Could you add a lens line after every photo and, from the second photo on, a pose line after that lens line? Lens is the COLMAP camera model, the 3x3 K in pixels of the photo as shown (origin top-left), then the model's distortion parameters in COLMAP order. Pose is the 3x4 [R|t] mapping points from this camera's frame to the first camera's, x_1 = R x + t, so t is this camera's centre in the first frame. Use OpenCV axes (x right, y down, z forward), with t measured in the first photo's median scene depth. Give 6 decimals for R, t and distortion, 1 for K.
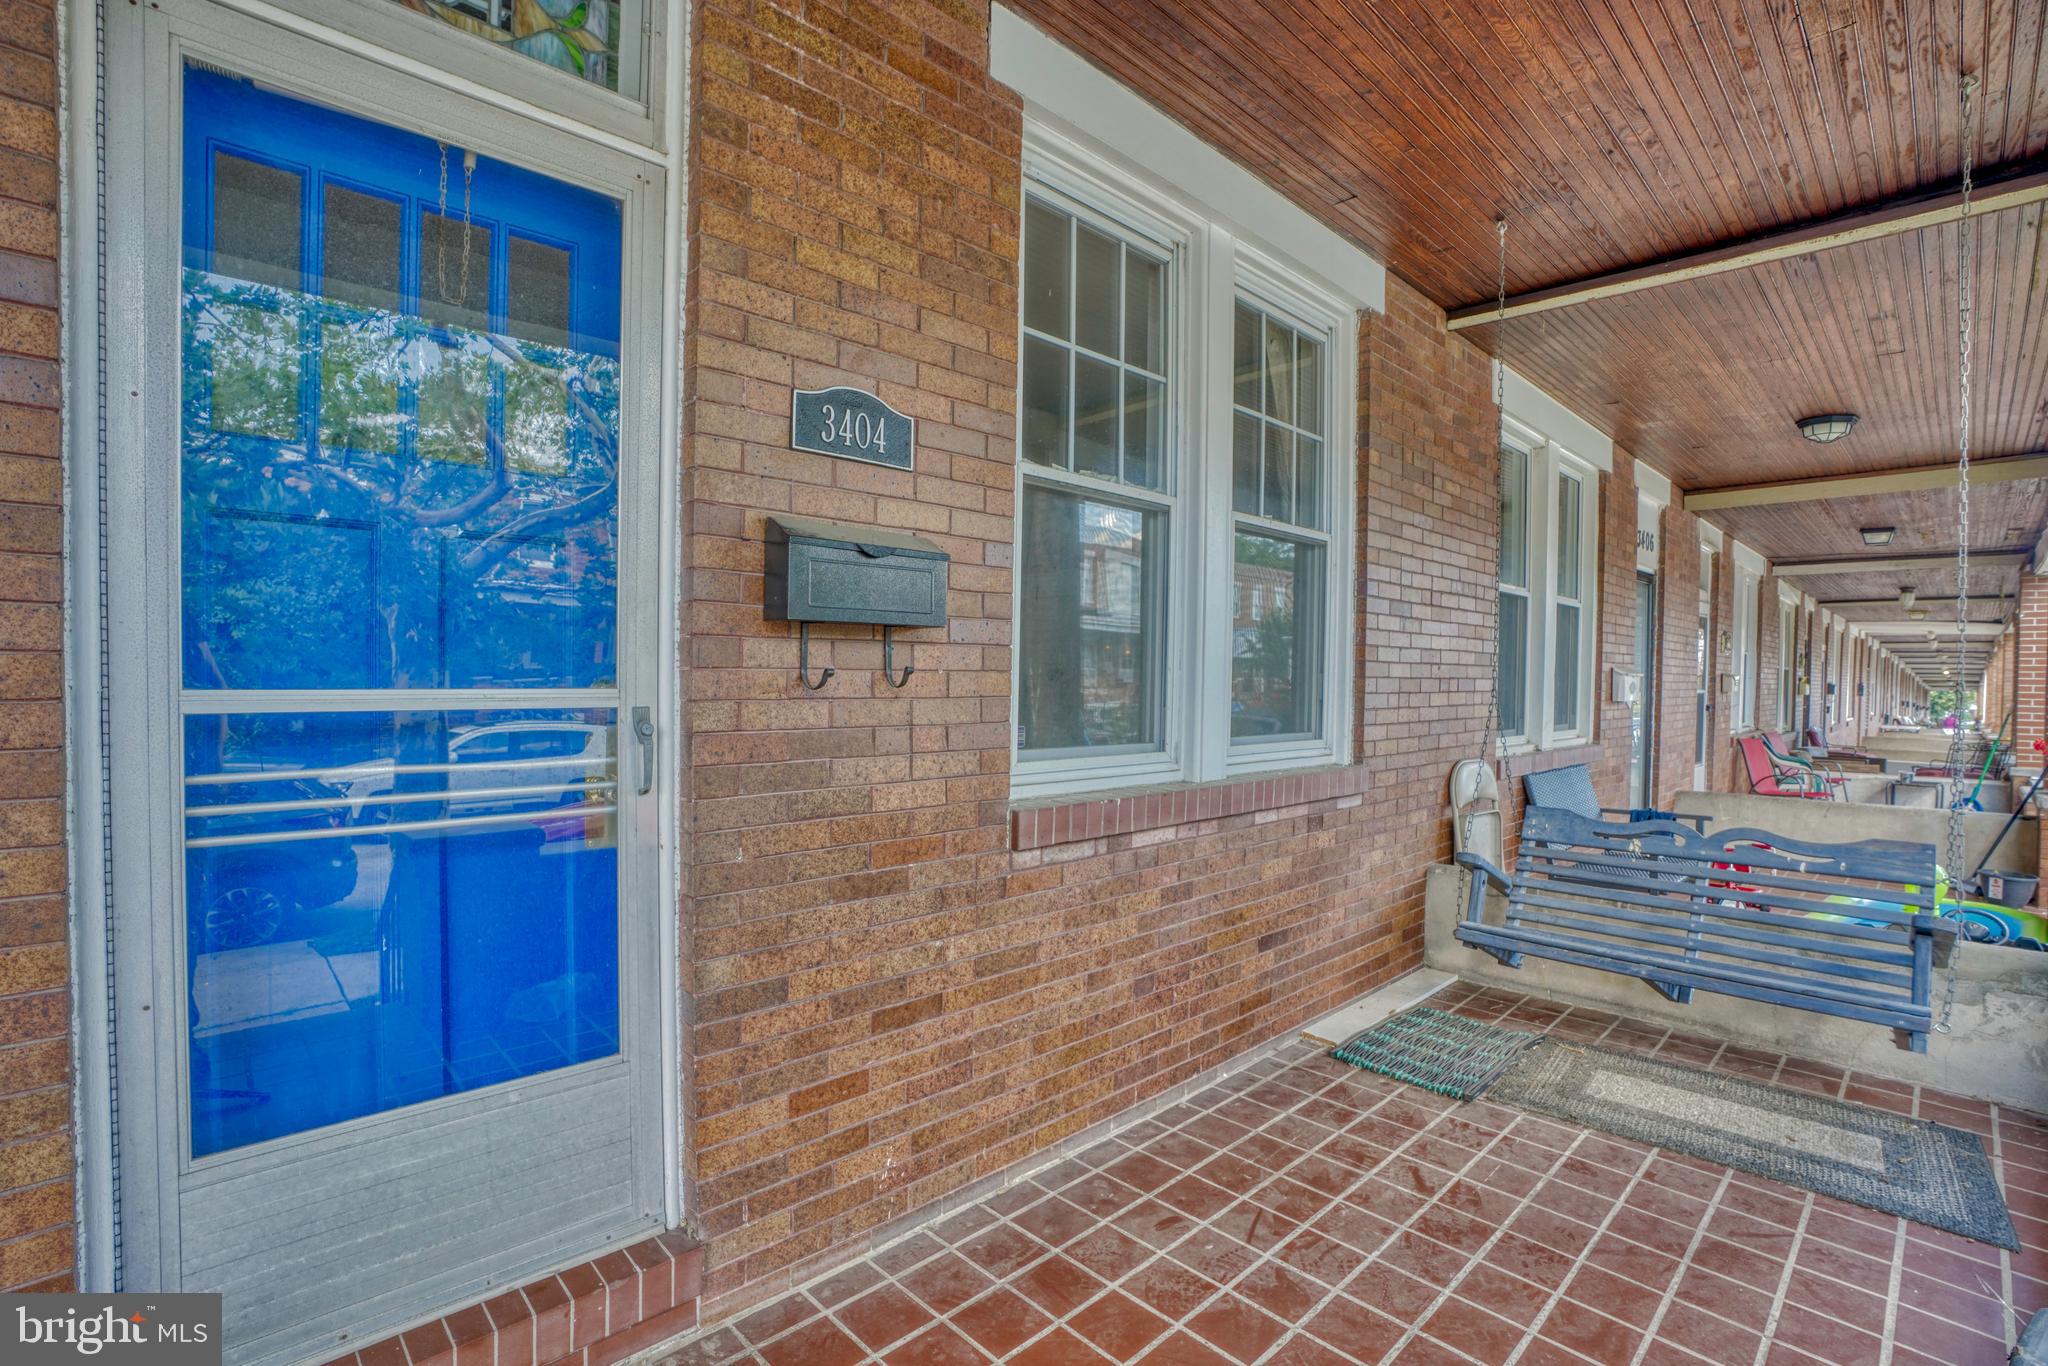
lens RADIAL K [[950.9, 0, 1010.3], [0, 950.9, 690.0], [0, 0, 1]] dist [-0.069157, 0.027135]
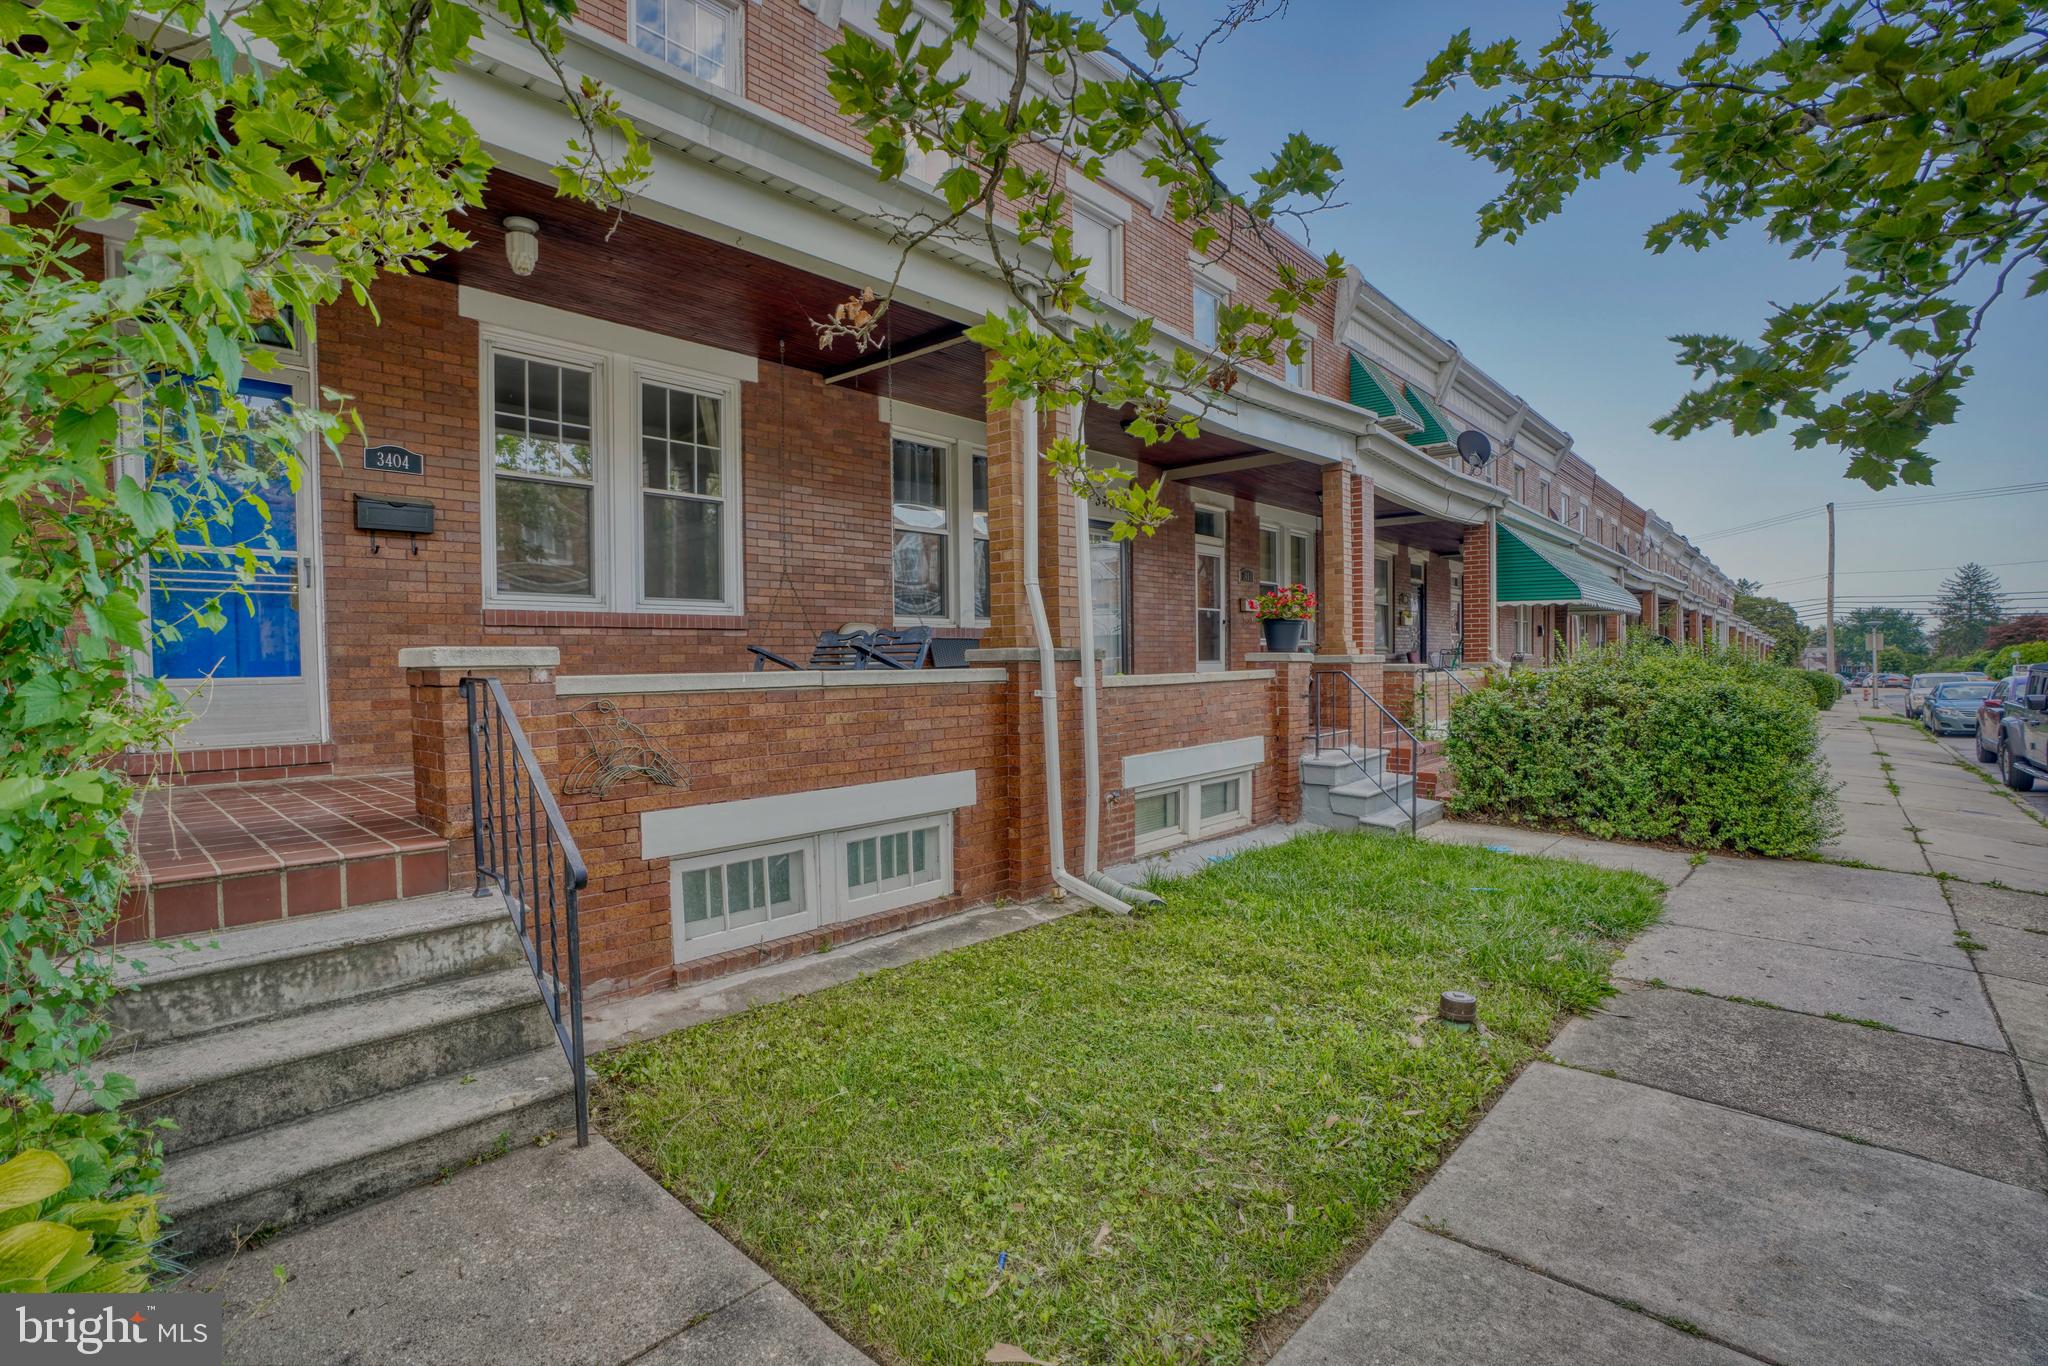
lens RADIAL K [[950.9, 0, 1010.3], [0, 950.9, 690.0], [0, 0, 1]] dist [-0.069157, 0.027135]
pose [[0.996676, -0.028463, 0.076335, 1.018772], [0.027113, 0.999458, 0.018662, 0.283091], [-0.076825, -0.016531, 0.996908, -1.328680]]
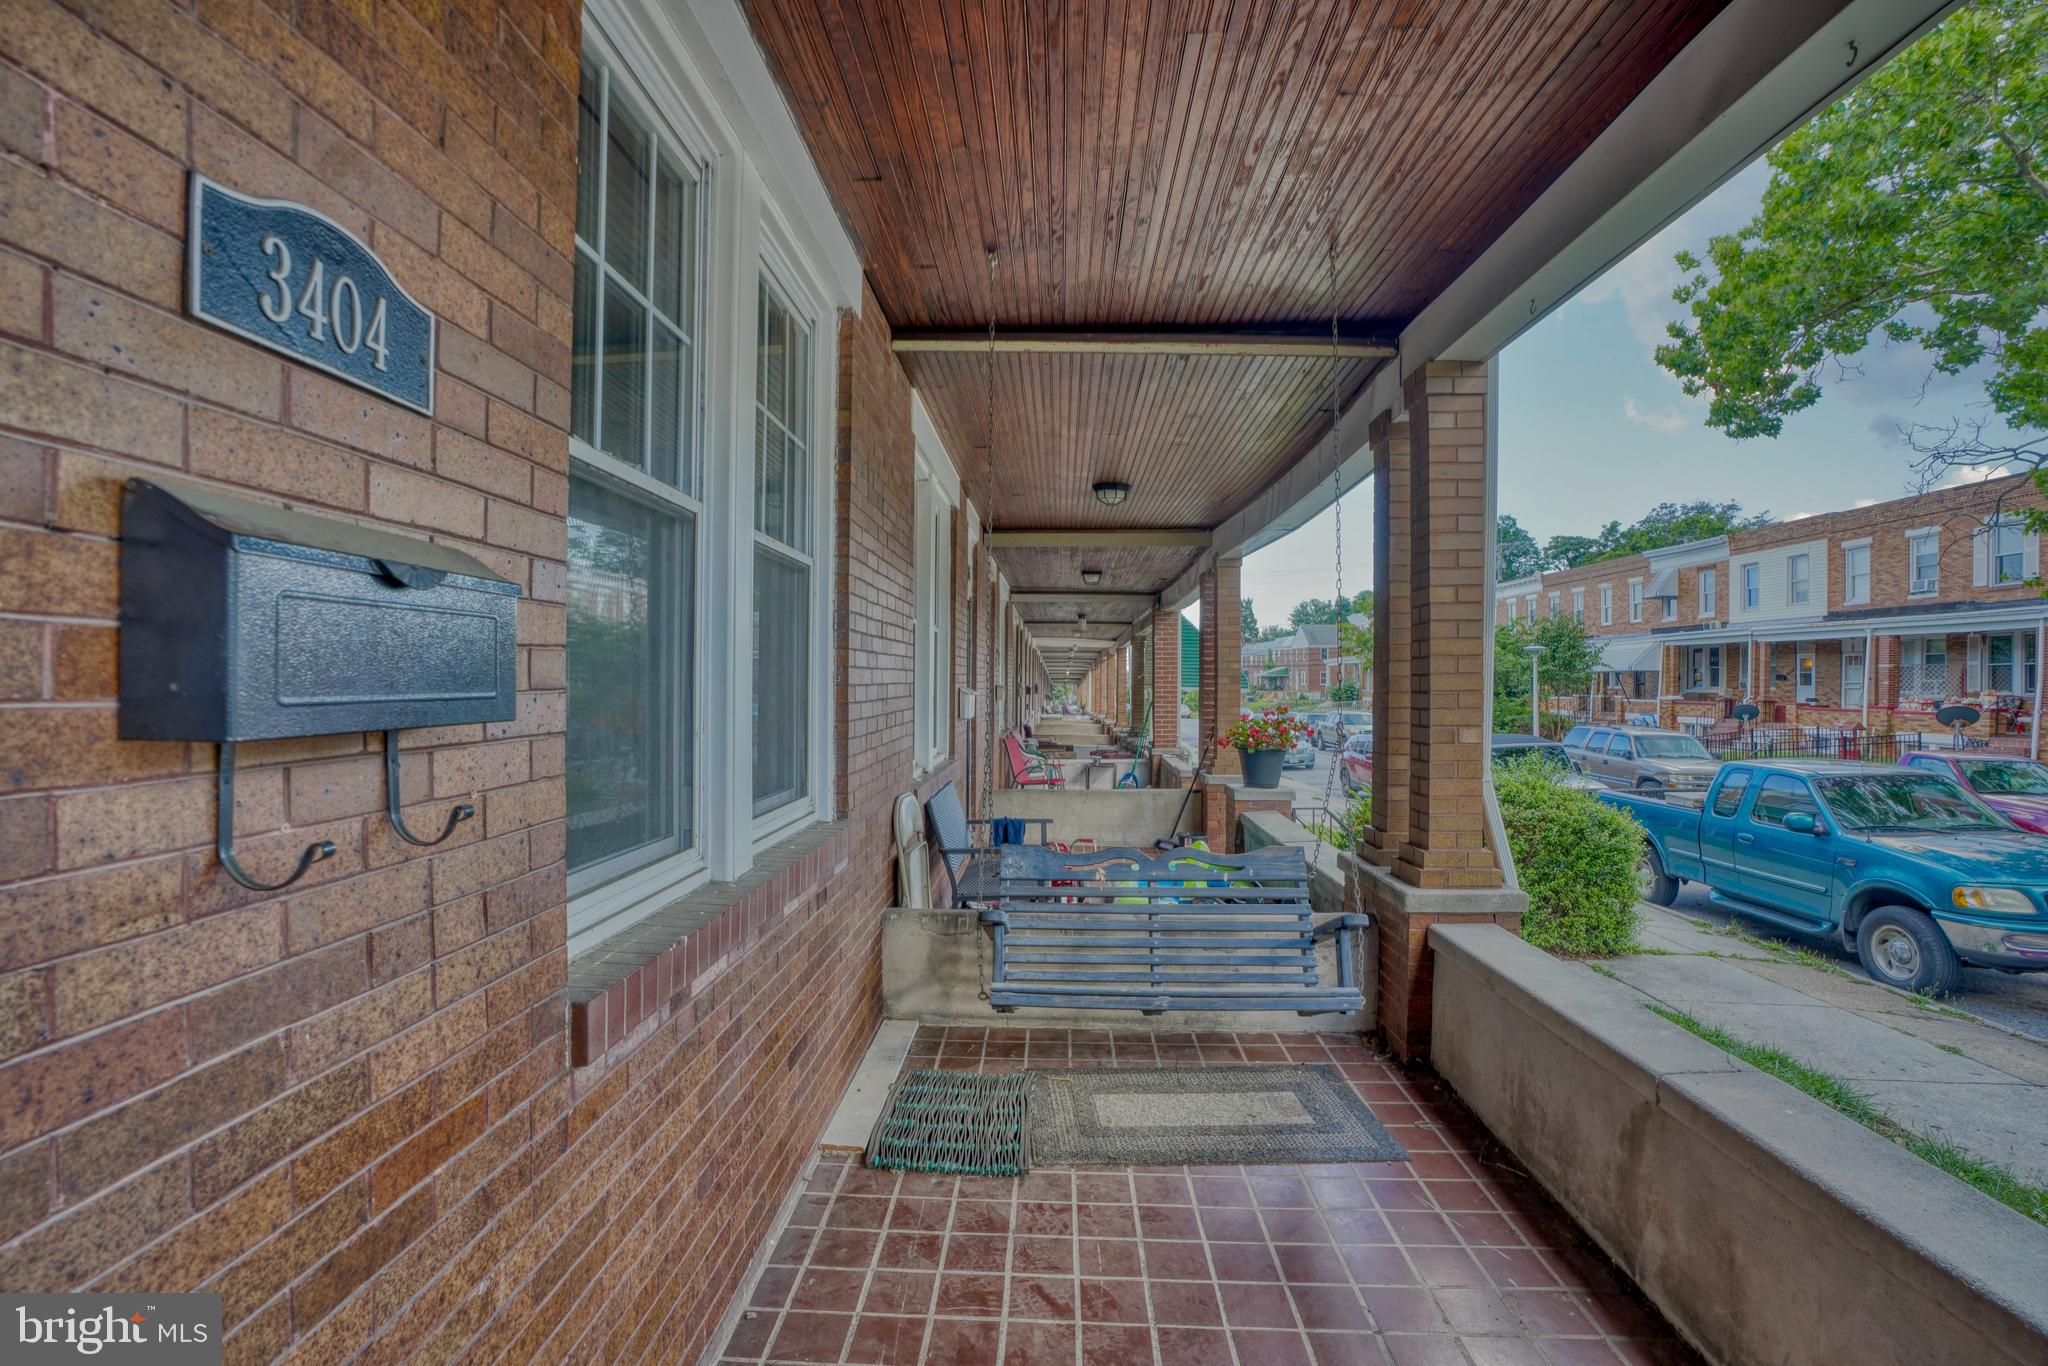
lens RADIAL K [[950.9, 0, 1010.3], [0, 950.9, 690.0], [0, 0, 1]] dist [-0.069157, 0.027135]
pose [[0.725477, -0.016744, 0.688043, -0.172901], [0.017110, 0.999834, 0.006290, -0.061965], [-0.688034, 0.007209, 0.725643, 0.323902]]
